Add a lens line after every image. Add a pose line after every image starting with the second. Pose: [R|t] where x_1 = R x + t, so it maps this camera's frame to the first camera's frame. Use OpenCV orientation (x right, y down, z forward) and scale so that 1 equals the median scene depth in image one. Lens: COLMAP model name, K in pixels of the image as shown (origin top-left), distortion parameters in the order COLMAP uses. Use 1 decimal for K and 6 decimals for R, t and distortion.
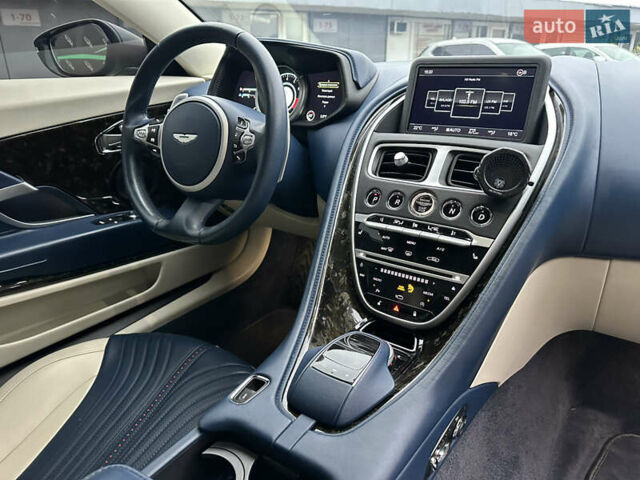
lens RADIAL K [[450.1, 0, 320.0], [0, 450.1, 240.0], [0, 0, 1]] dist [0.034533, -0.001916]
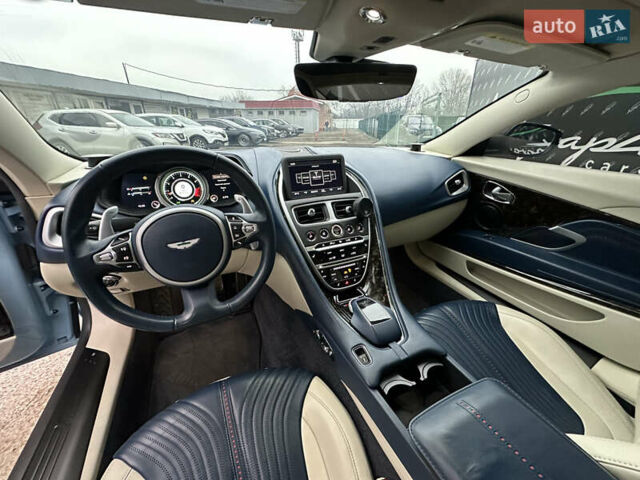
lens RADIAL K [[253.5, 0, 320.0], [0, 253.5, 240.0], [0, 0, 1]] dist [-0.000616, -0.000103]
pose [[0.519031, -0.353072, 0.778426, -0.673910], [0.307479, 0.926859, 0.215380, -0.291355], [-0.797536, 0.127561, 0.589631, 0.359362]]
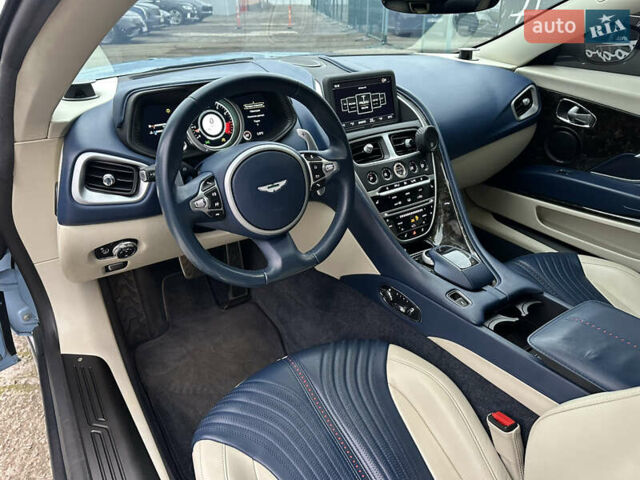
lens RADIAL K [[441.0, 0, 320.0], [0, 441.0, 240.0], [0, 0, 1]] dist [0.103279, -0.152932]
pose [[0.379604, -0.438291, 0.814740, -1.234854], [0.333879, 0.886211, 0.321178, -0.441155], [-0.862801, 0.150104, 0.482746, 0.468252]]
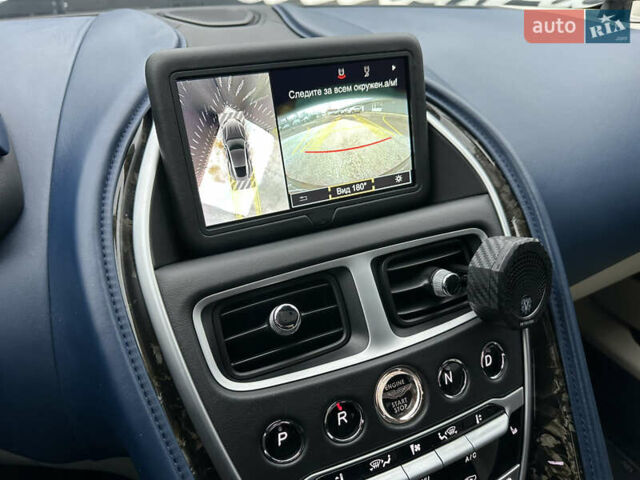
lens RADIAL K [[450.1, 0, 320.0], [0, 450.1, 240.0], [0, 0, 1]] dist [0.034533, -0.001916]
pose [[0.519035, -0.447914, 0.727994, -0.075469], [0.310731, 0.892306, 0.327470, -0.371453], [-0.796272, 0.056242, 0.602319, 0.721095]]
